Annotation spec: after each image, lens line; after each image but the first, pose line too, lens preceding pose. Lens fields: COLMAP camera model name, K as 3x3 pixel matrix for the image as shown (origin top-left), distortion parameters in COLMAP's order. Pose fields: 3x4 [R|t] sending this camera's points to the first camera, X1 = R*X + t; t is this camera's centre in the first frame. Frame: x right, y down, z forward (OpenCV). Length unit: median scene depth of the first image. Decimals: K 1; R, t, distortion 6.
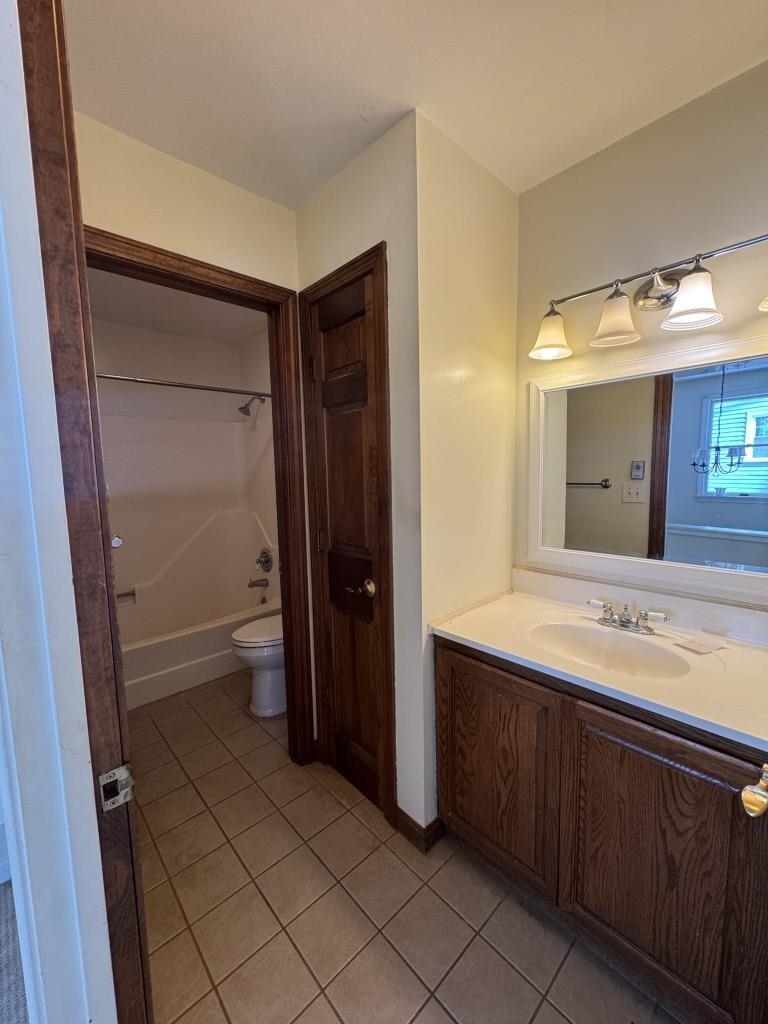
lens RADIAL K [[409.0, 0, 384.0], [0, 409.0, 512.0], [0, 0, 1]] dist [-0.003457, 0.000665]
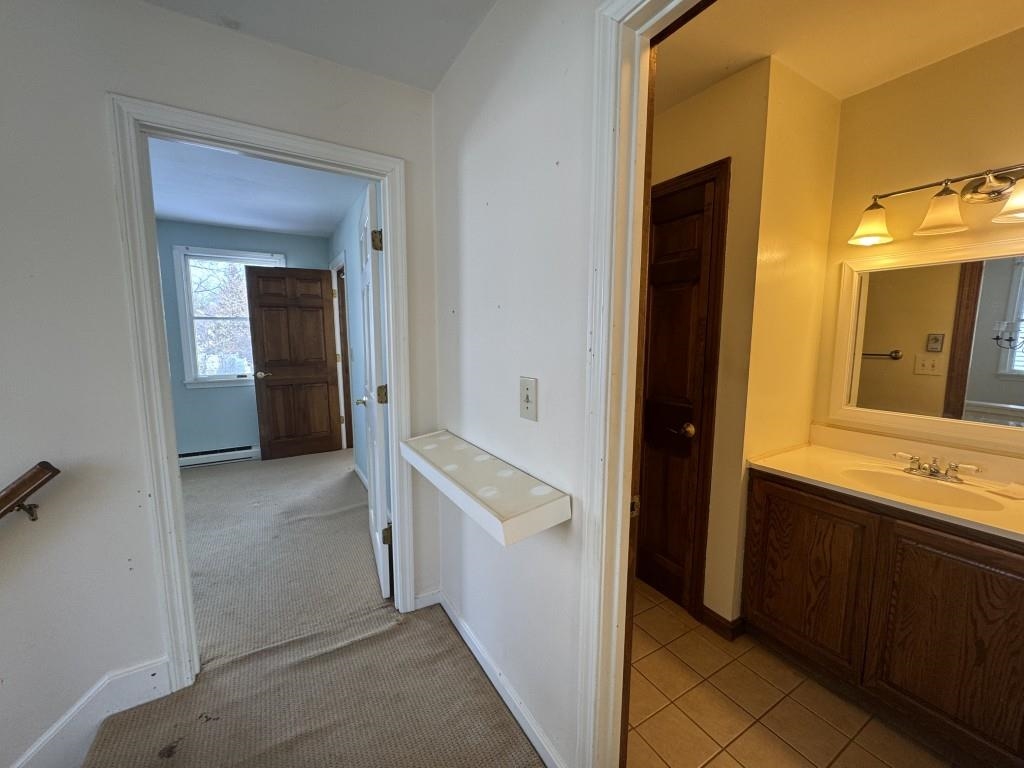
lens RADIAL K [[409.0, 0, 512.0], [0, 409.0, 382.1], [0, 0, 1]] dist [-0.003457, 0.000665]
pose [[0.976969, 0.050374, -0.207352, -0.360081], [-0.047057, 0.998673, 0.020903, 0.043918], [0.208129, -0.010664, 0.978043, -0.391308]]
